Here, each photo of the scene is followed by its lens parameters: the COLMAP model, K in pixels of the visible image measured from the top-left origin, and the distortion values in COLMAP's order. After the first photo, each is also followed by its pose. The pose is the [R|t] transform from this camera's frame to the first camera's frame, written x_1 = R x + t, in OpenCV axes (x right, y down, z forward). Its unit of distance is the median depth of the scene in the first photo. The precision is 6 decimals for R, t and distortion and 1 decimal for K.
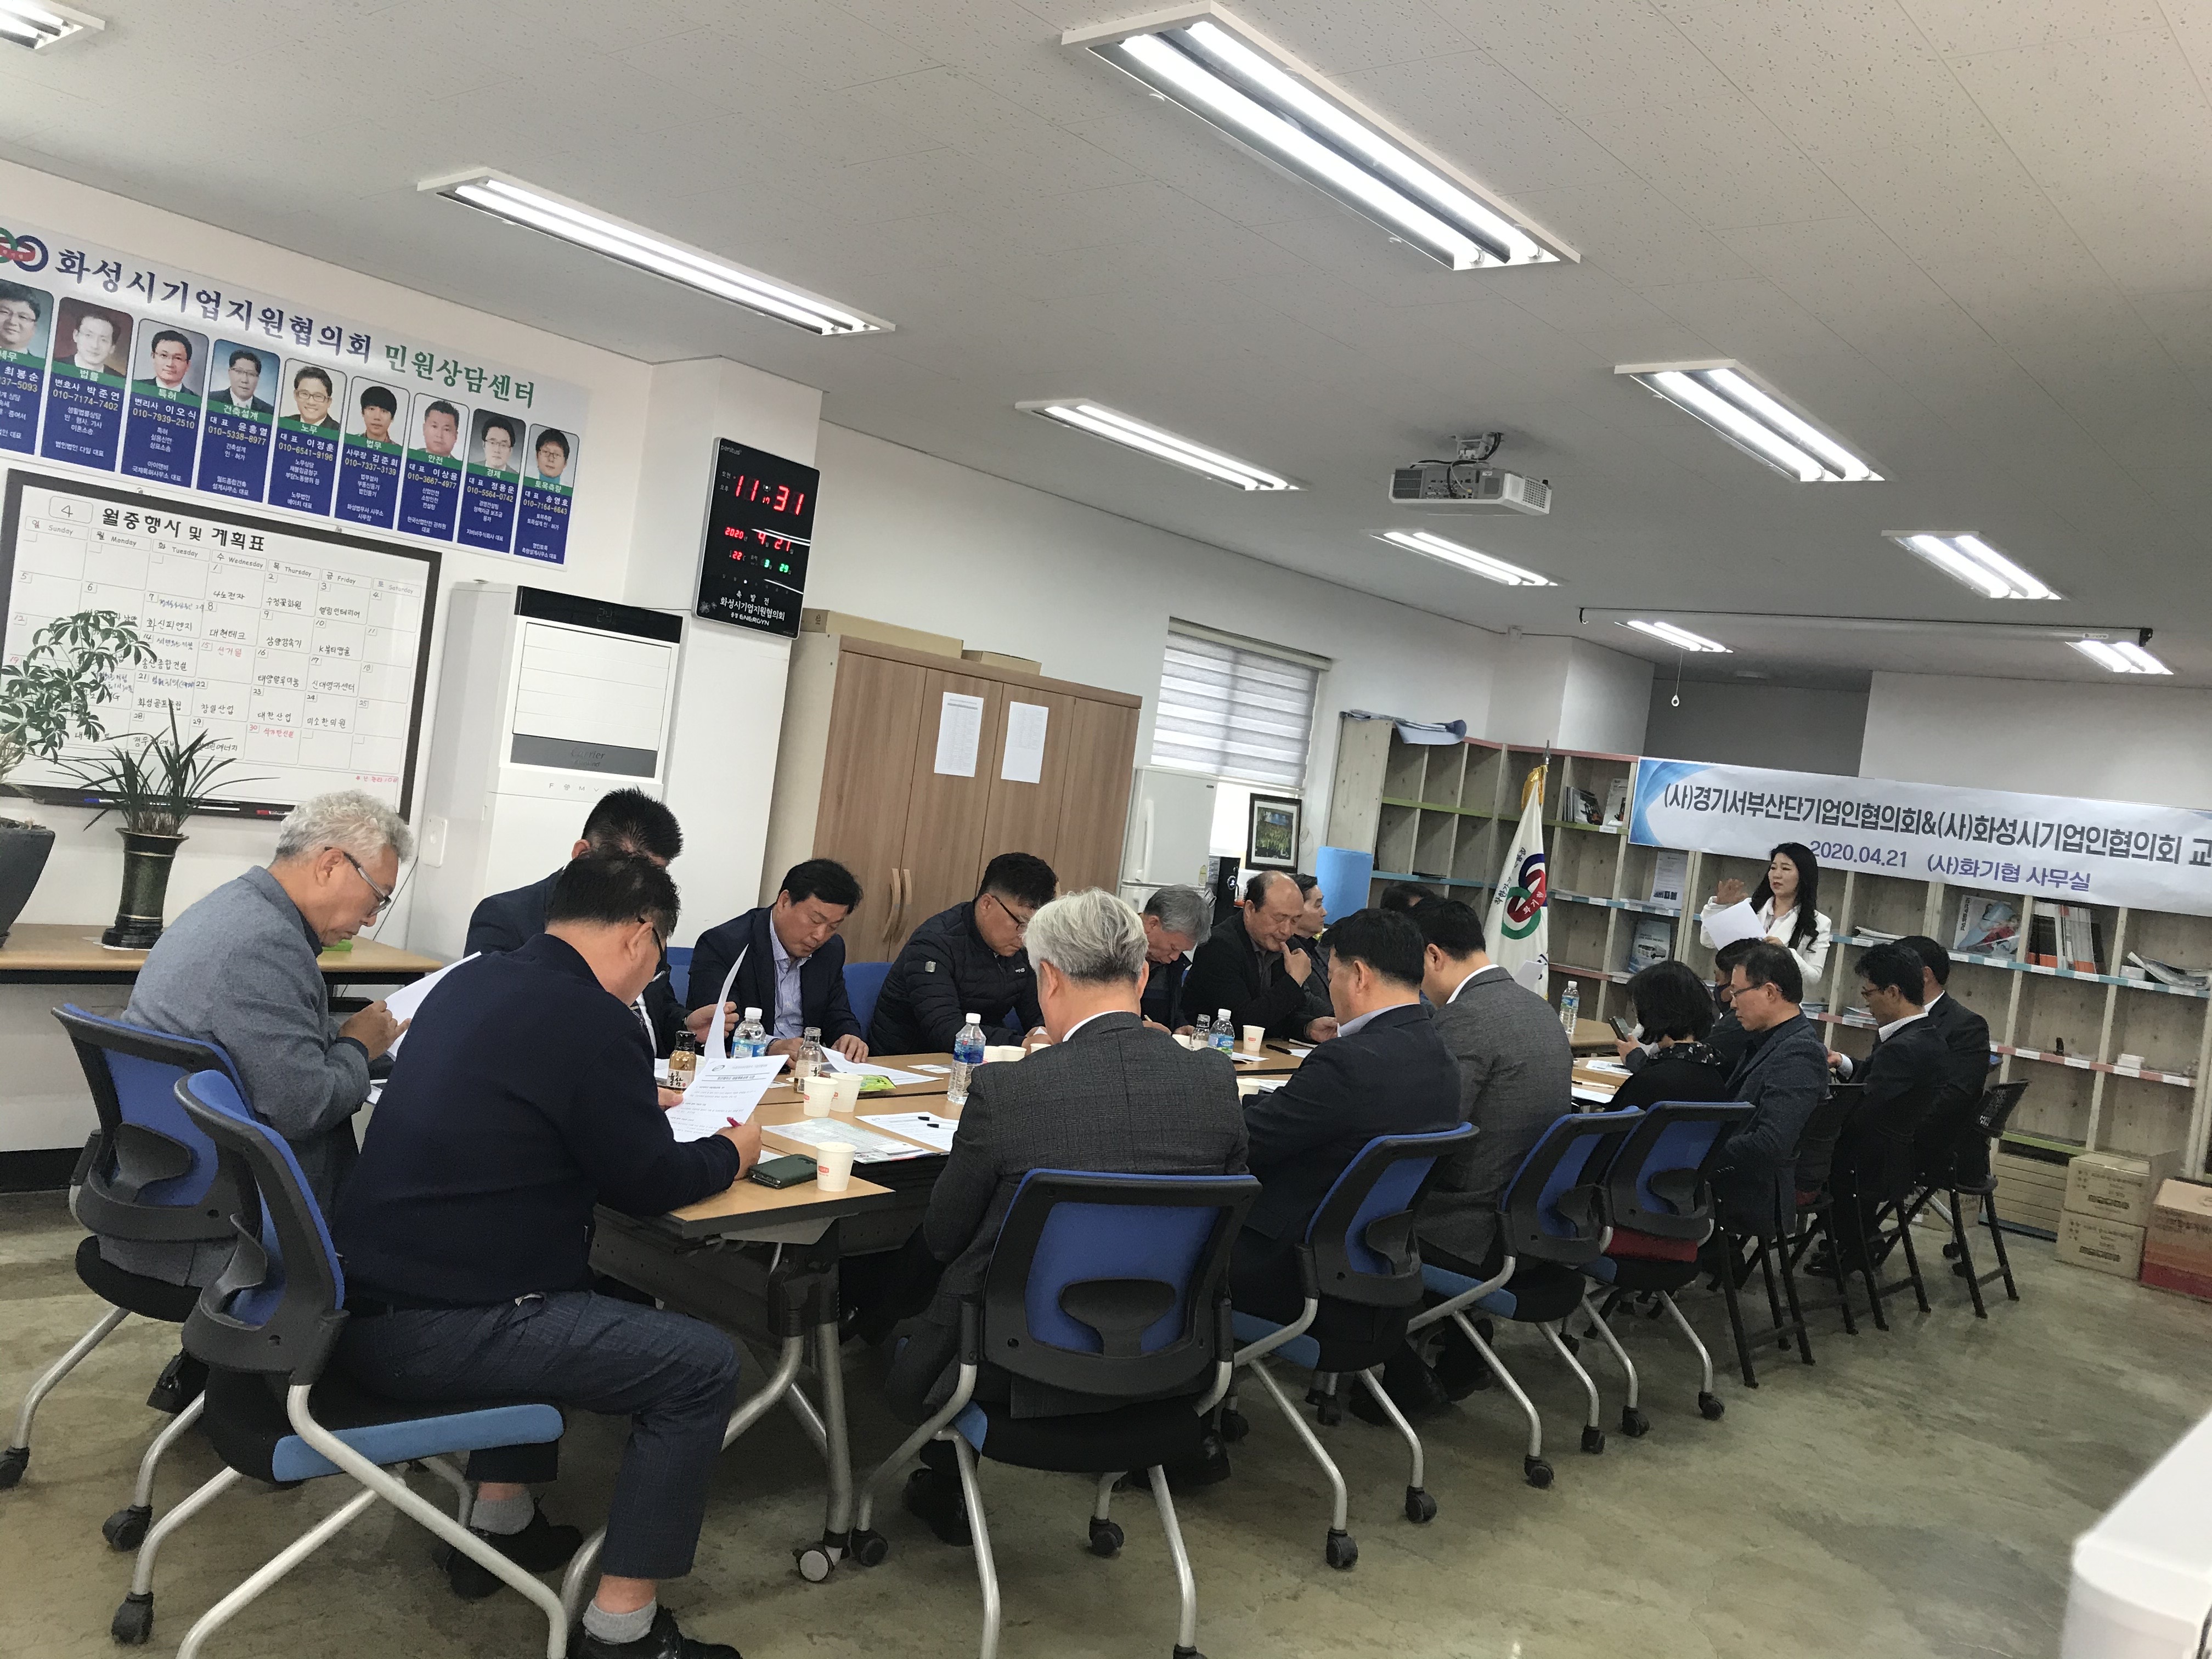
lens RADIAL K [[1861.9, 0, 1086.5], [0, 1861.9, 829.5], [0, 0, 1]] dist [0.041594, -0.038306]
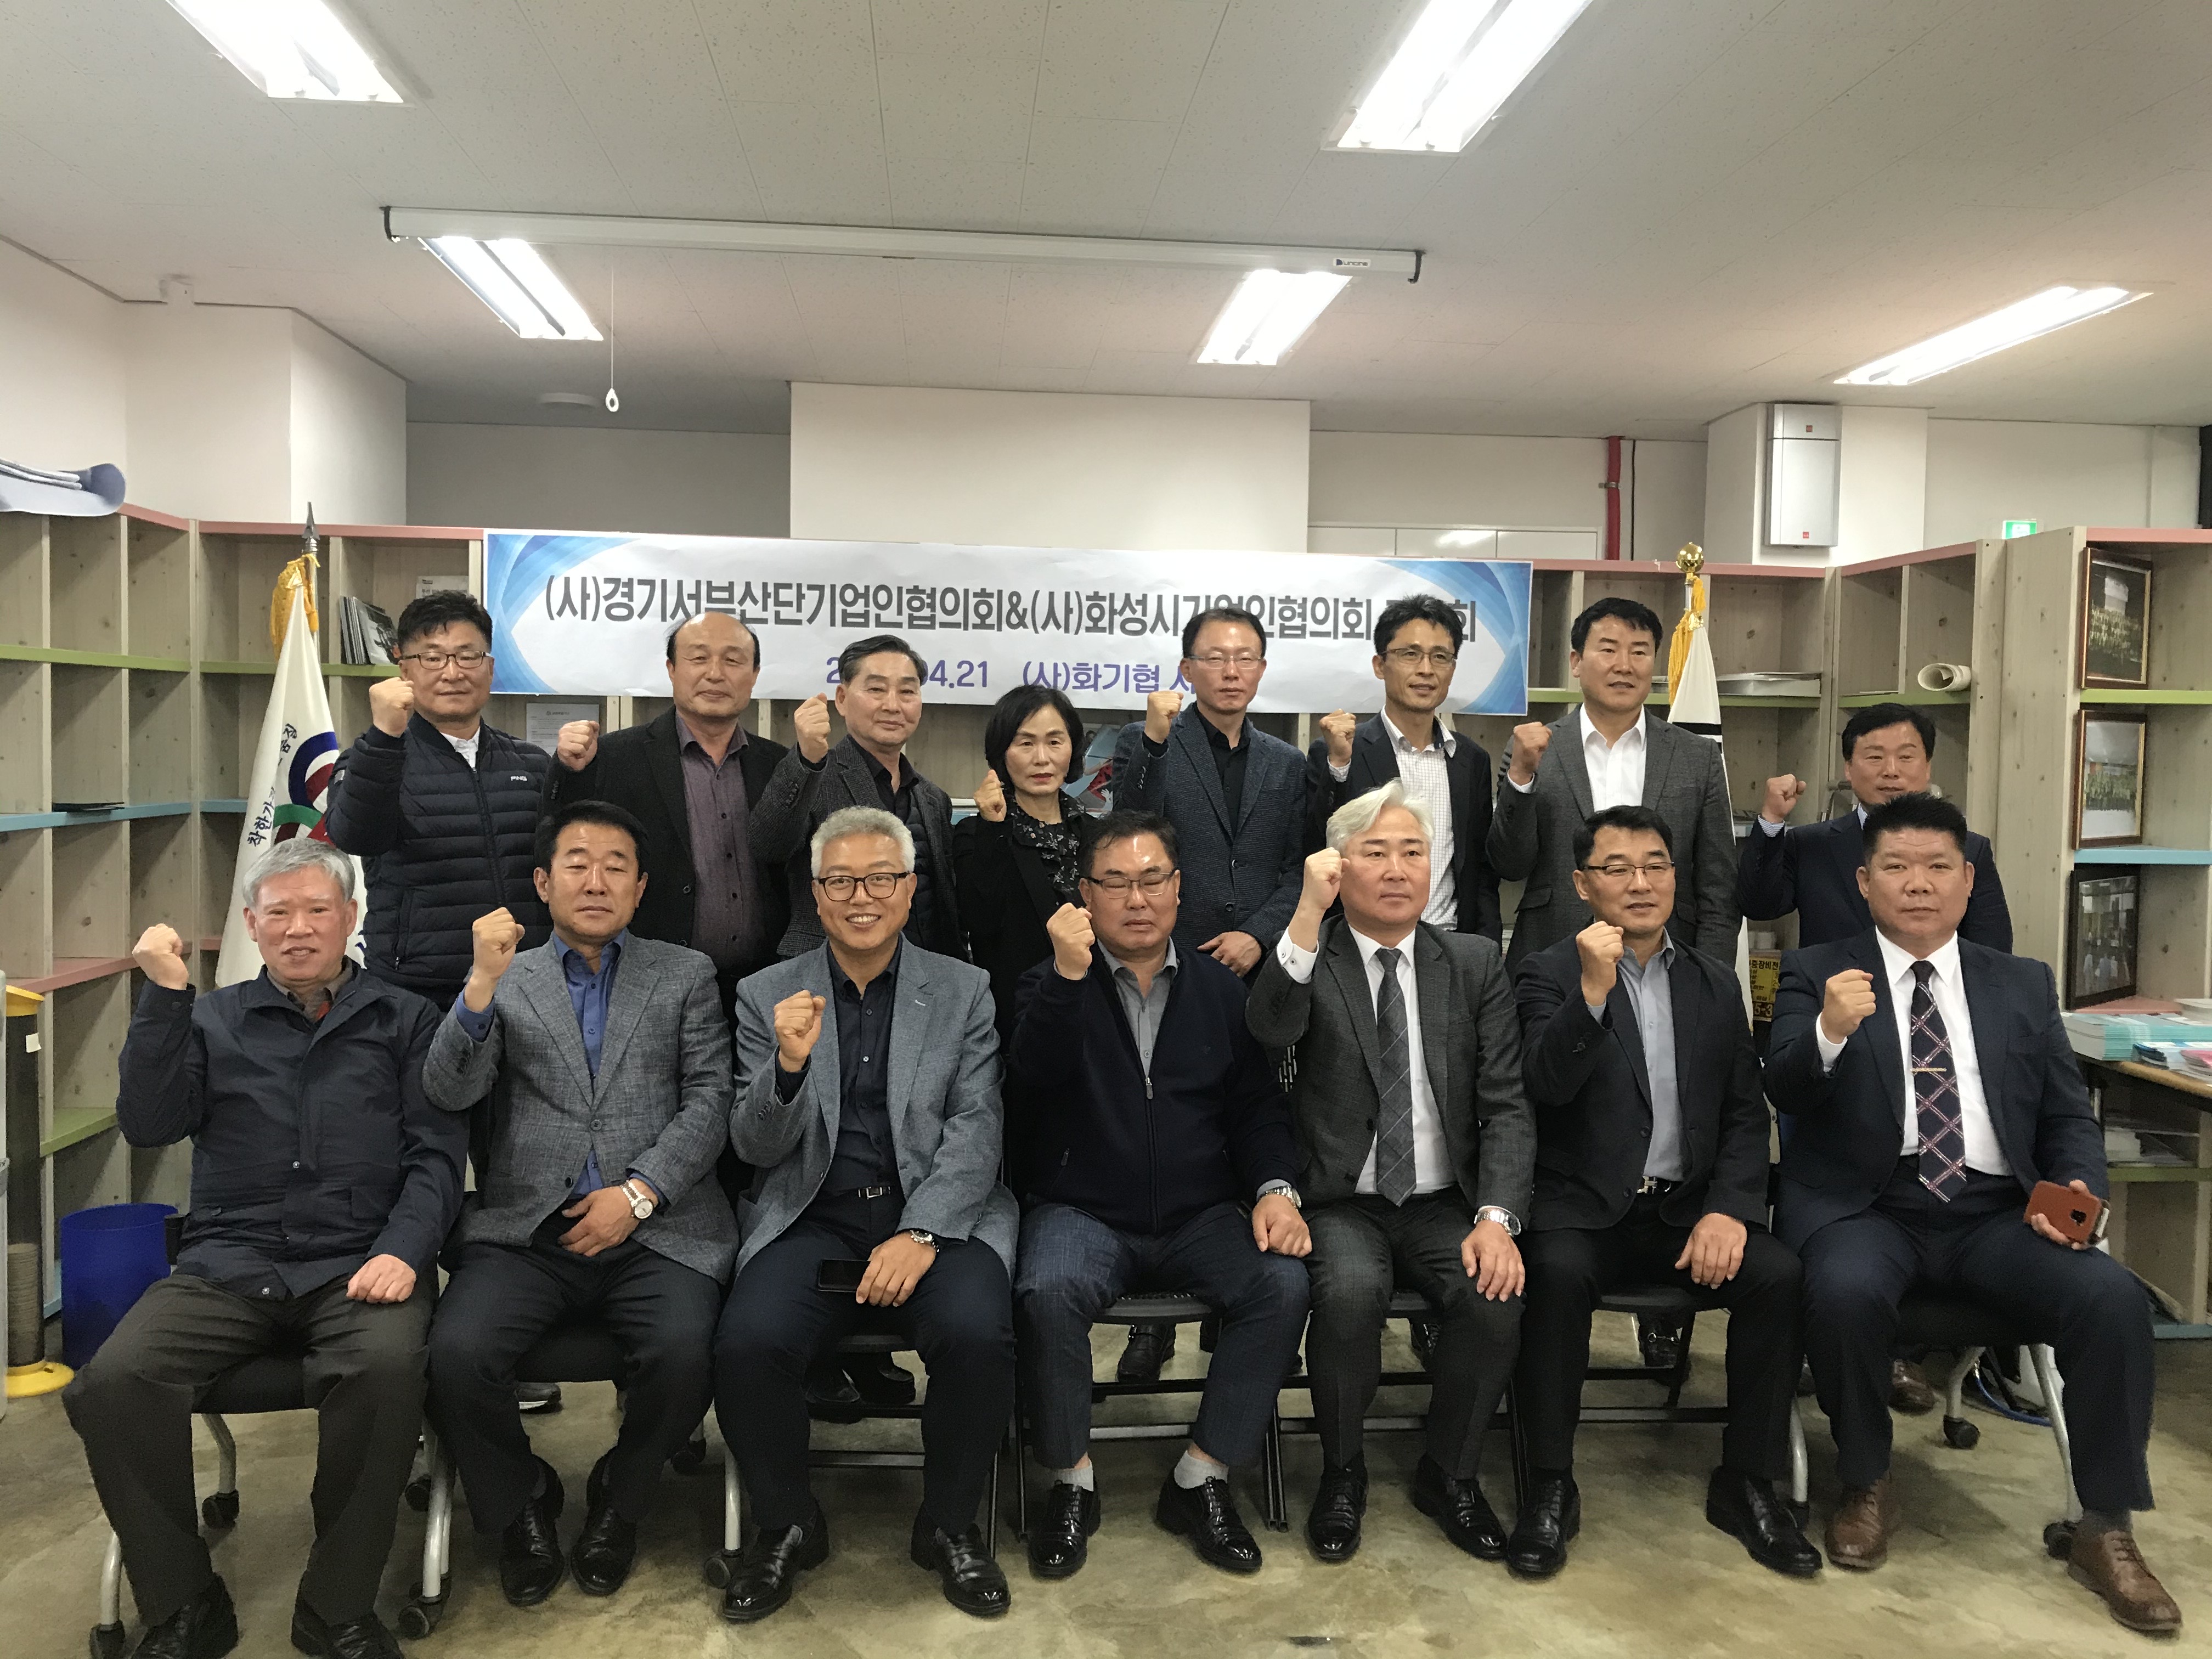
lens RADIAL K [[1861.9, 0, 1099.0], [0, 1861.9, 815.0], [0, 0, 1]] dist [0.041594, -0.038306]
pose [[0.698602, -0.146207, 0.700413, 0.035977], [0.088610, 0.989043, 0.118076, -0.006365], [-0.710002, -0.020425, 0.703903, 0.531610]]
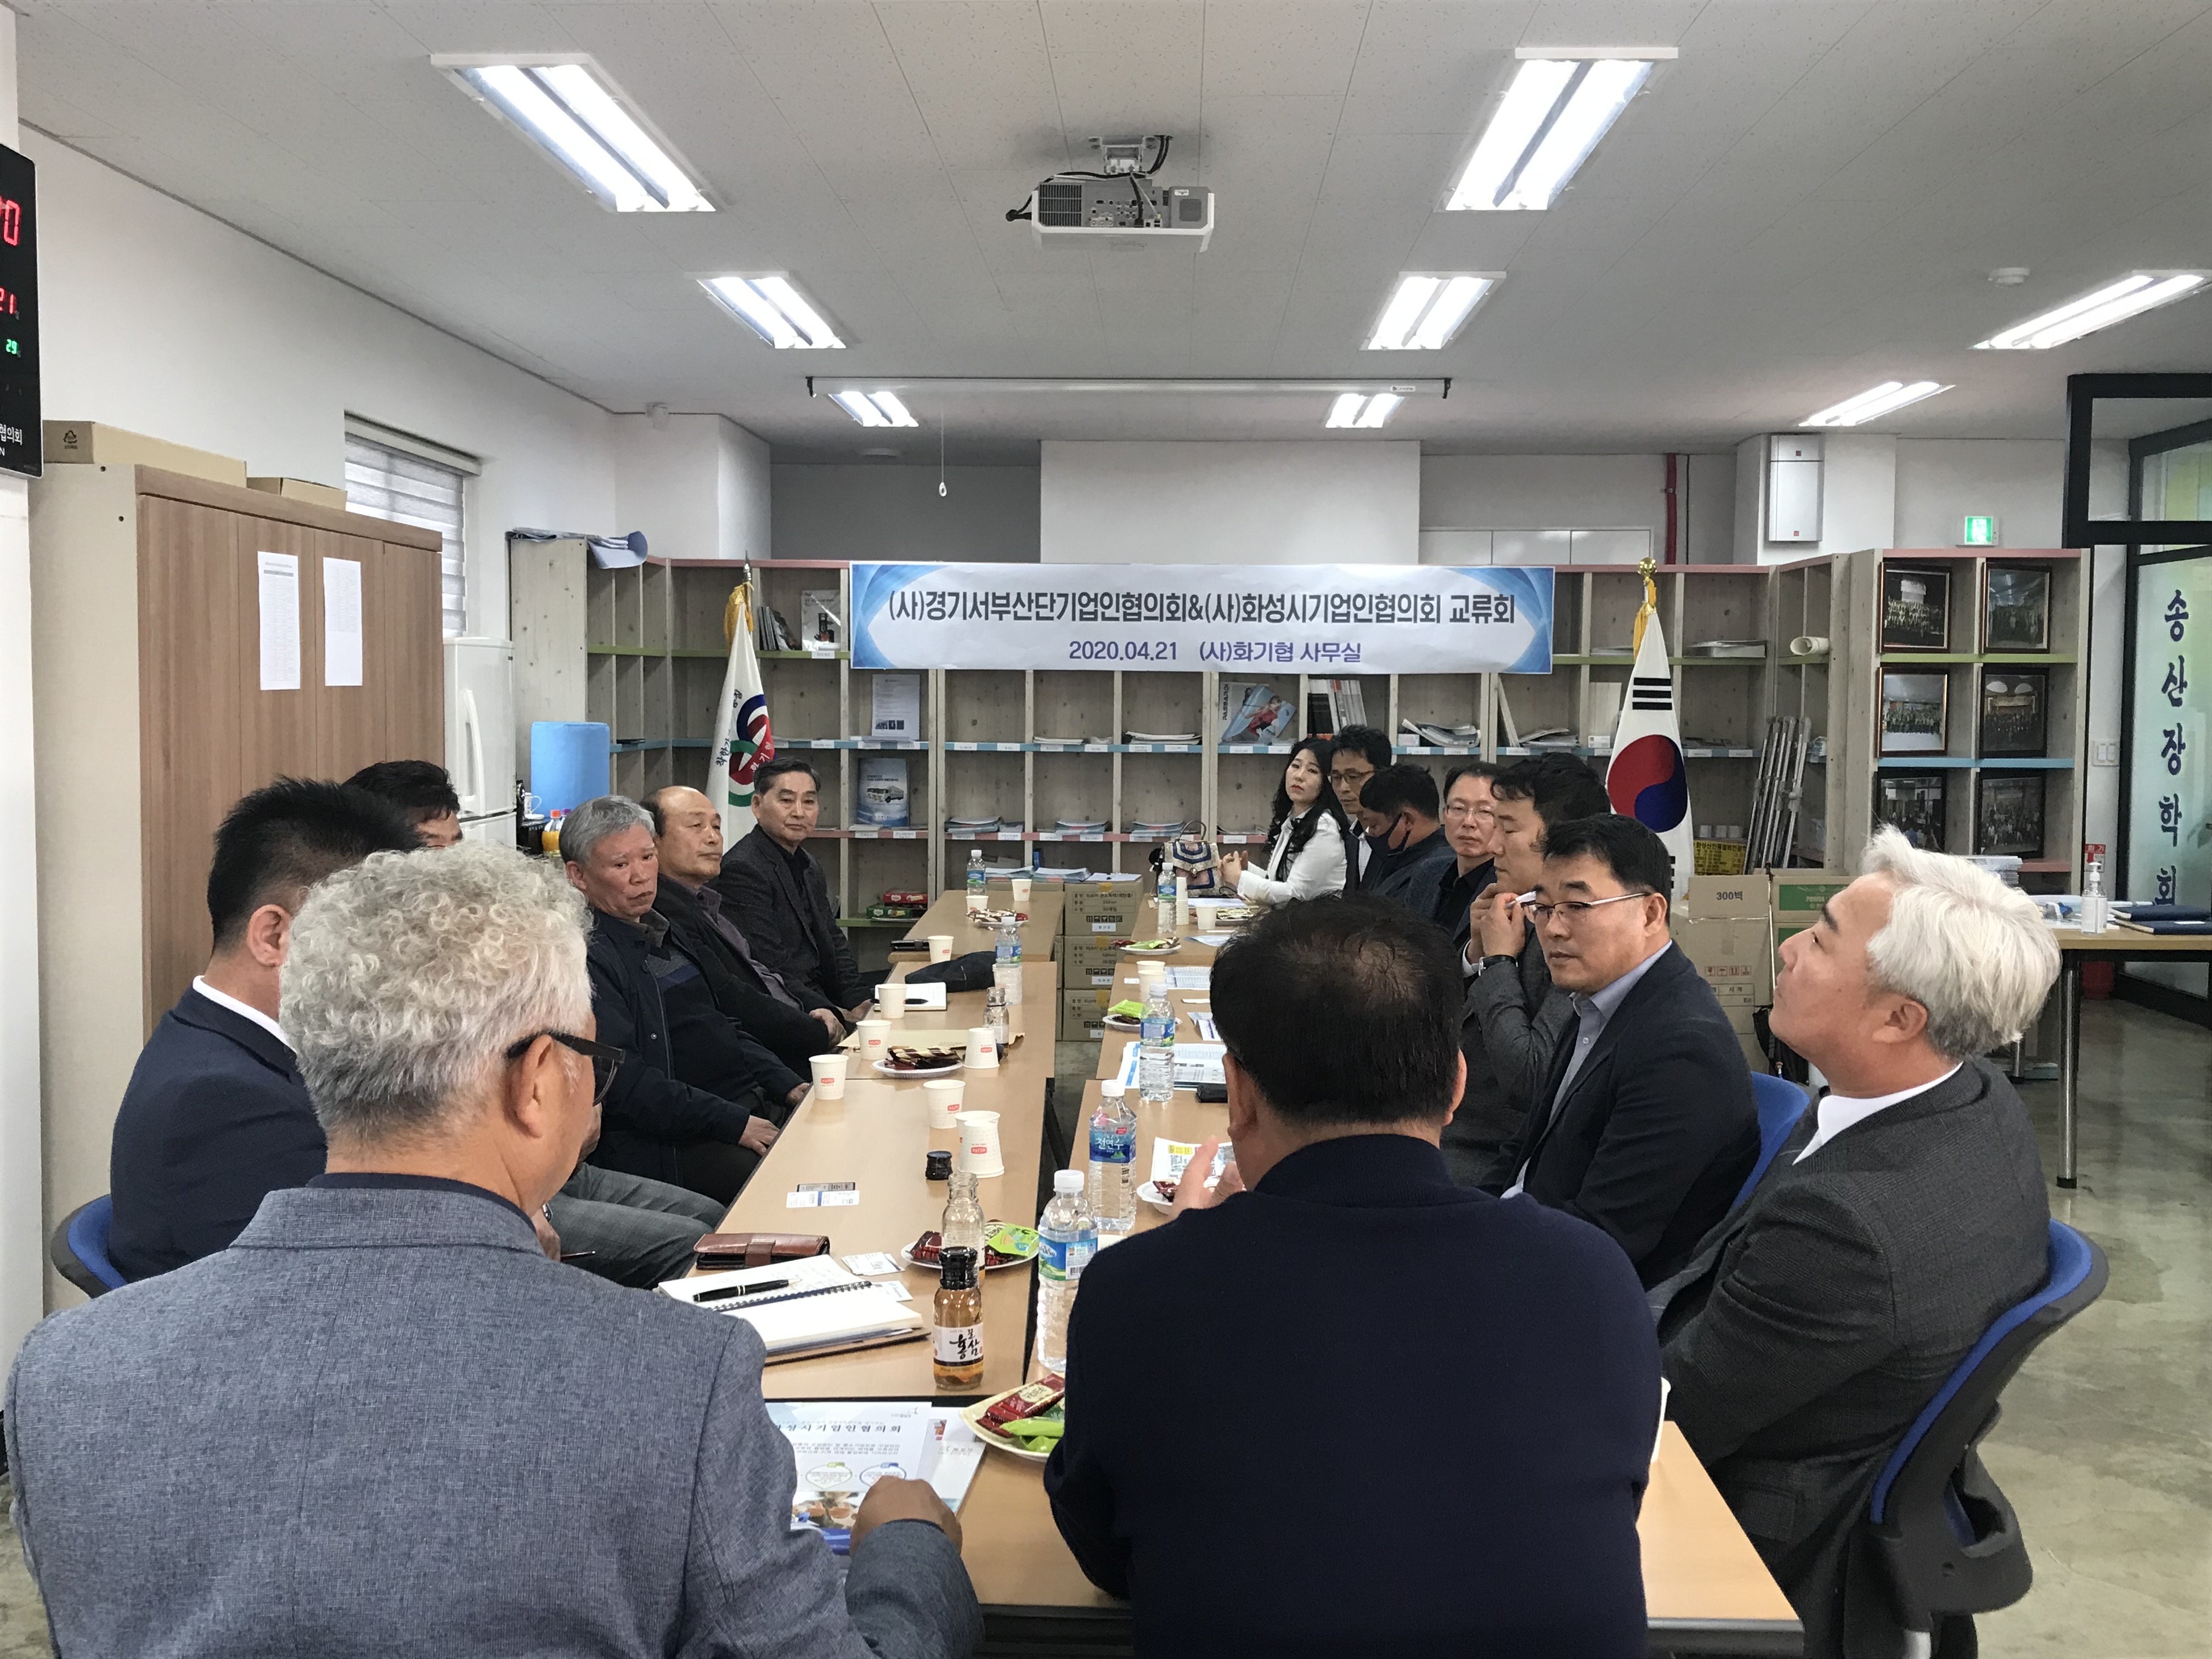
lens RADIAL K [[2161.0, 0, 1112.5], [0, 2161.0, 853.3], [0, 0, 1]] dist [0.054067, 0.000000]
pose [[0.770461, -0.170819, 0.614175, -0.226546], [0.106771, 0.984400, 0.139848, -0.034784], [-0.628483, -0.042171, 0.776680, 0.205991]]
